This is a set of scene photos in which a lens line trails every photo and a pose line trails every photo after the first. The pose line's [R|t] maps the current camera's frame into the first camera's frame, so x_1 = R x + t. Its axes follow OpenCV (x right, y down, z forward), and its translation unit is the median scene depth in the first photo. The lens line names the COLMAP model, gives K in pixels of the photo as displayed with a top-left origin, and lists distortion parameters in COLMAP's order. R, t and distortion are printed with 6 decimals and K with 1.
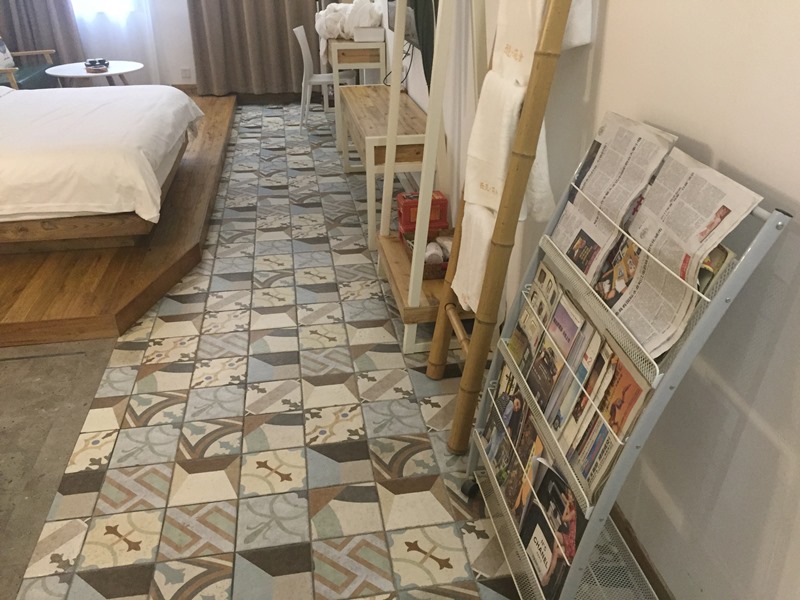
lens RADIAL K [[668.6, 0, 404.5], [0, 668.6, 277.2], [0, 0, 1]] dist [0.089133, -0.121564]
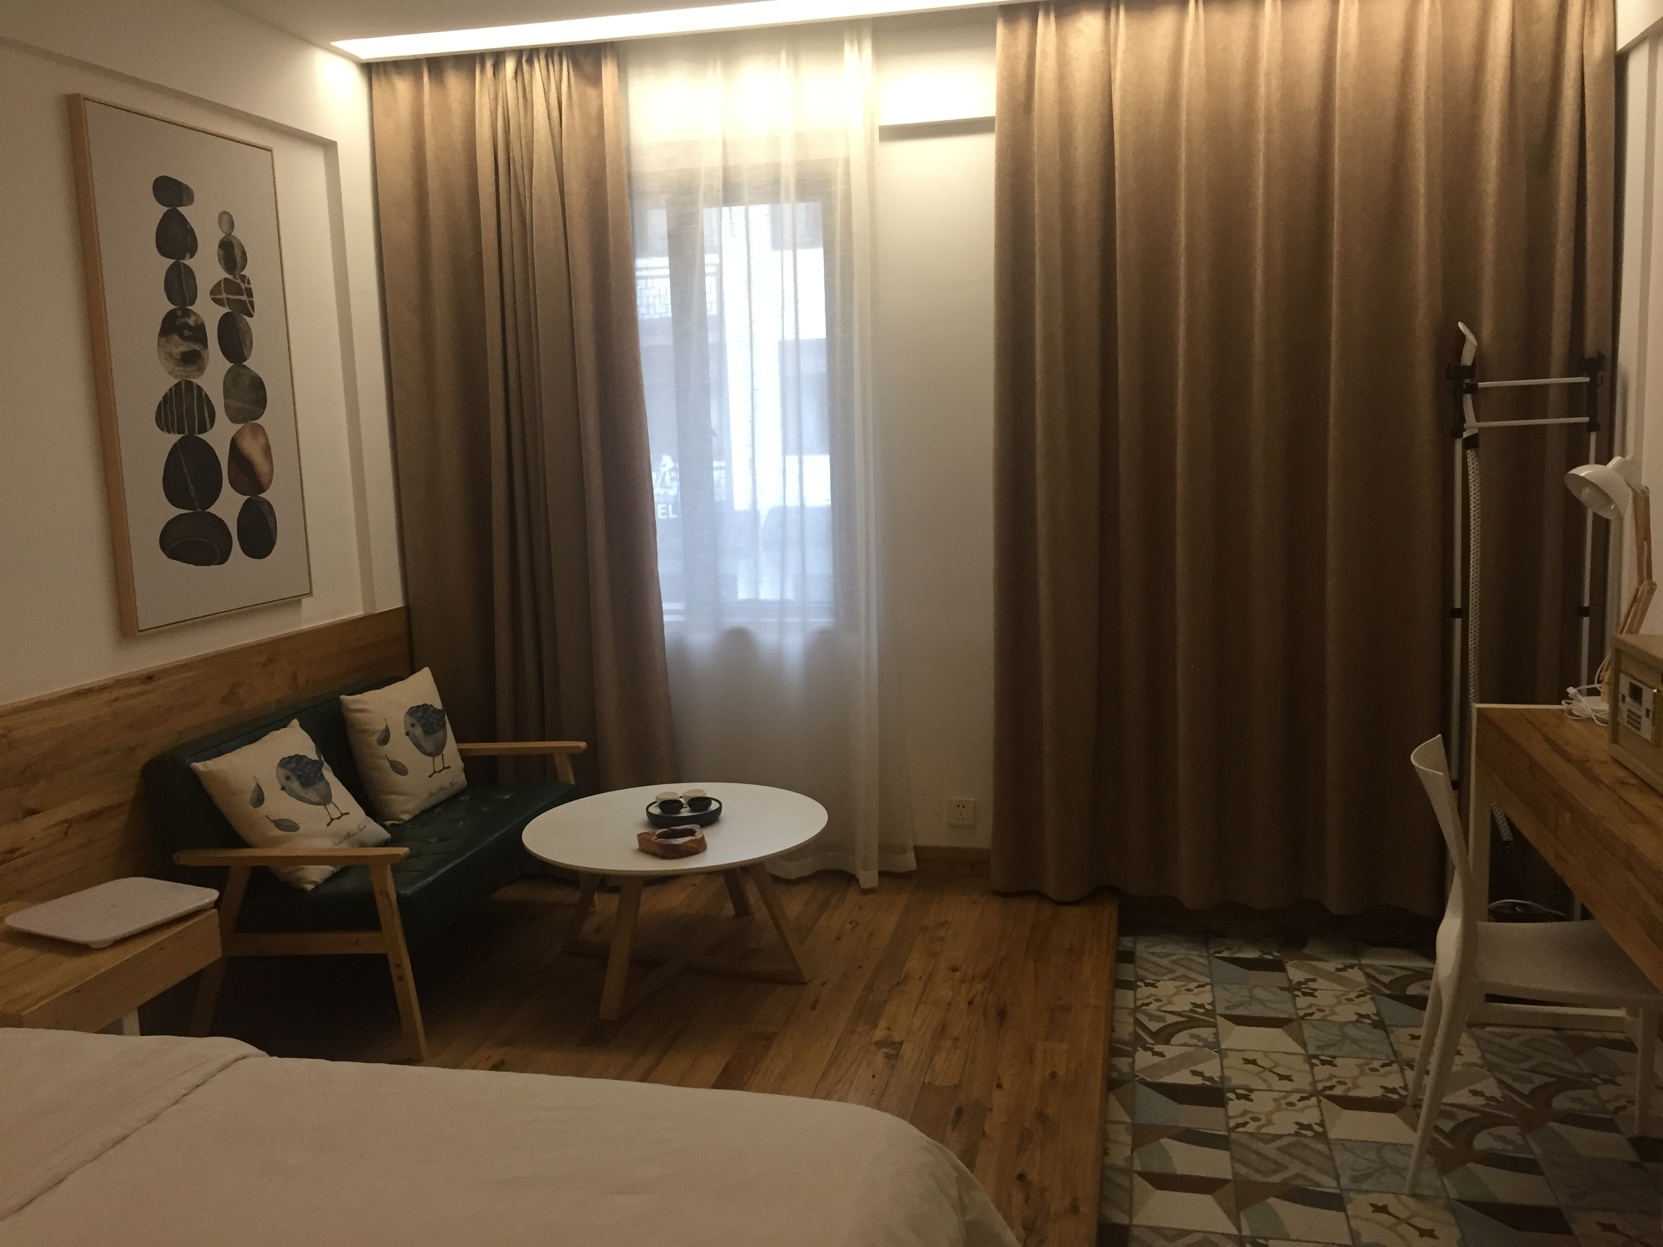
lens RADIAL K [[1466.9, 0, 784.7], [0, 1466.9, 573.3], [0, 0, 1]] dist [0.079916, -0.154420]
pose [[0.912039, 0.022472, -0.409486, -0.214146], [-0.159605, 0.939226, -0.303942, -0.322768], [0.377770, 0.342563, 0.860198, 0.611094]]
